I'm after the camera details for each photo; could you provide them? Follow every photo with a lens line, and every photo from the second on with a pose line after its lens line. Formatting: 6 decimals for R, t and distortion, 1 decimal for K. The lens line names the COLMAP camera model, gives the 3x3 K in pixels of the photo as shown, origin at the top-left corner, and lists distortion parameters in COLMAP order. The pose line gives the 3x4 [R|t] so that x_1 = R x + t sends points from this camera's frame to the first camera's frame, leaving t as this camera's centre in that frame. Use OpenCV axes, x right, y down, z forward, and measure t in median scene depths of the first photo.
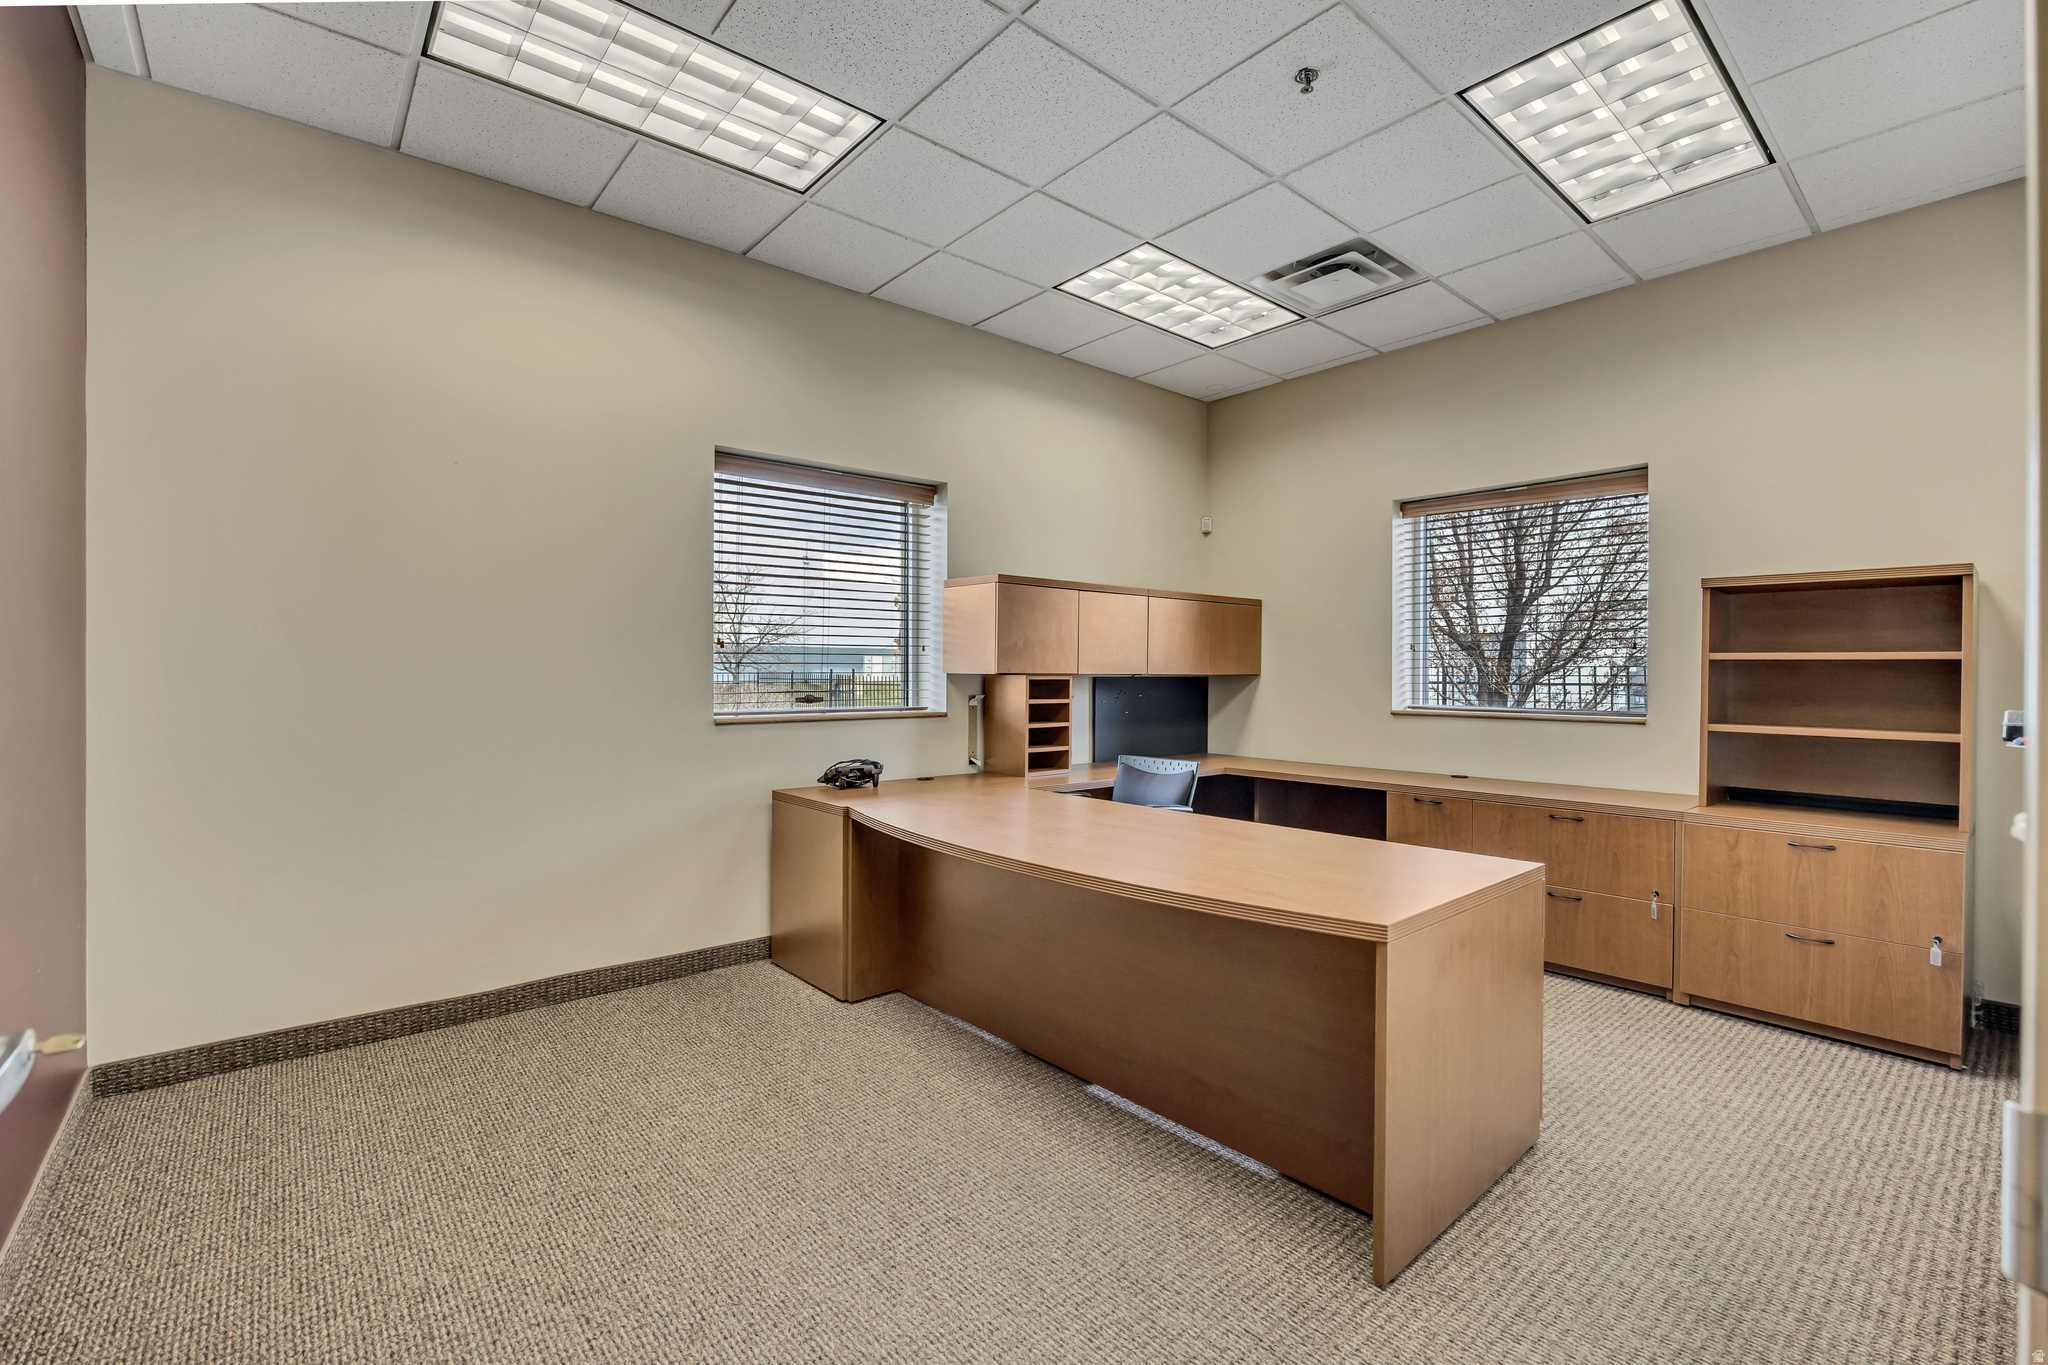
lens RADIAL K [[899.3, 0, 1024.0], [0, 899.3, 682.5], [0, 0, 1]] dist [0.001048, 0.000203]
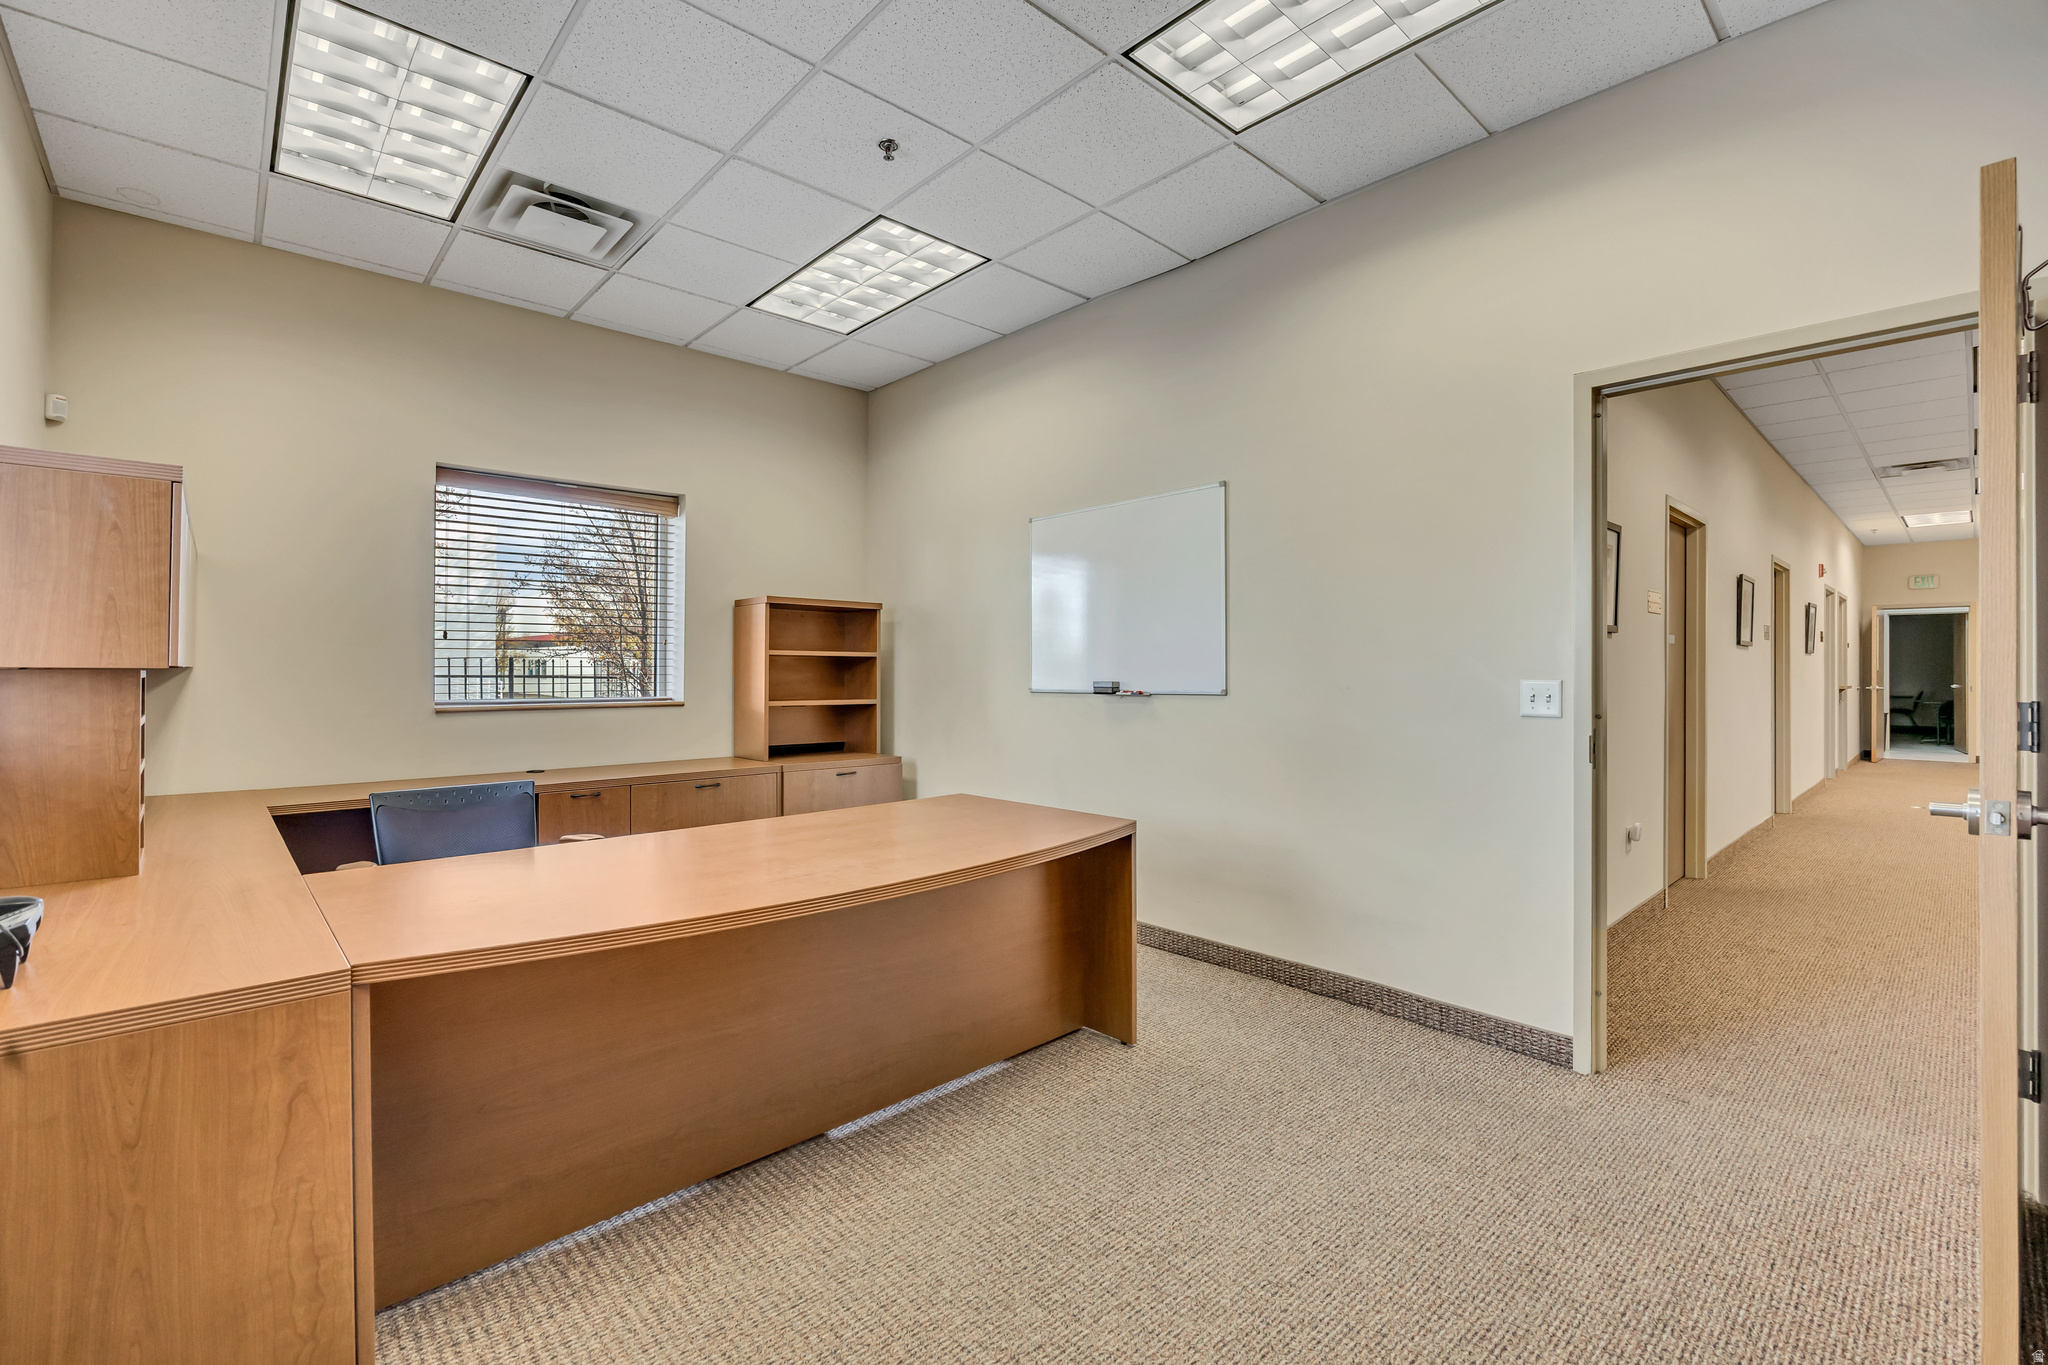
lens RADIAL K [[881.6, 0, 1021.1], [0, 881.6, 667.8], [0, 0, 1]] dist [-0.002284, -0.000181]
pose [[-0.026108, -0.000088, 0.999659, -0.726705], [0.011367, 0.999935, 0.000385, -0.002332], [-0.999595, 0.011373, -0.026105, 0.769915]]
